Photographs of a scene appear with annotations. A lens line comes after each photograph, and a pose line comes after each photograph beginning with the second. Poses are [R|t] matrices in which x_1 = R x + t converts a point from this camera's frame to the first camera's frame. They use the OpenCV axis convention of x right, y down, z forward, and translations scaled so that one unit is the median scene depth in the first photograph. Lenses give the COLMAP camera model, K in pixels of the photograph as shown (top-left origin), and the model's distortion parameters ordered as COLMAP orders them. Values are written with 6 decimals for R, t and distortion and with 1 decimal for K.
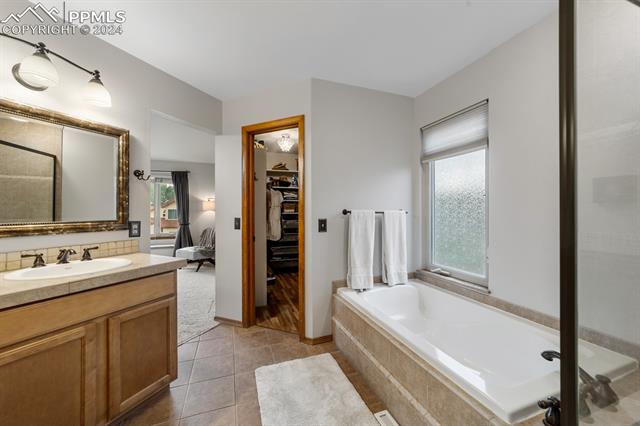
lens RADIAL K [[245.1, 0, 320.9], [0, 245.1, 212.2], [0, 0, 1]] dist [-0.000187, 0.000421]
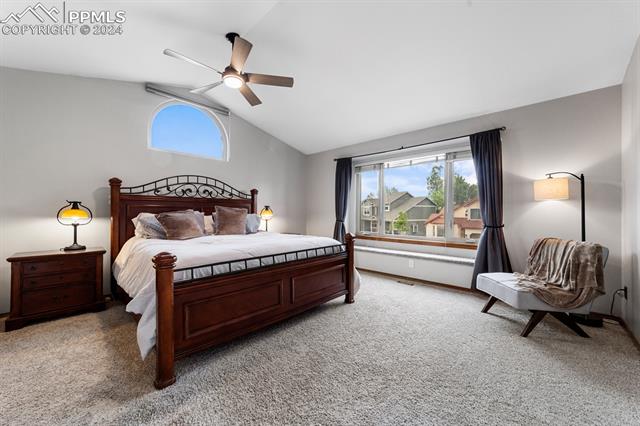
lens RADIAL K [[245.1, 0, 320.9], [0, 245.1, 212.2], [0, 0, 1]] dist [-0.000187, 0.000421]
pose [[0.446347, 0.002950, -0.894855, -0.242800], [-0.005113, 0.999987, 0.000746, 0.019729], [0.894845, 0.004242, 0.446356, 0.417435]]
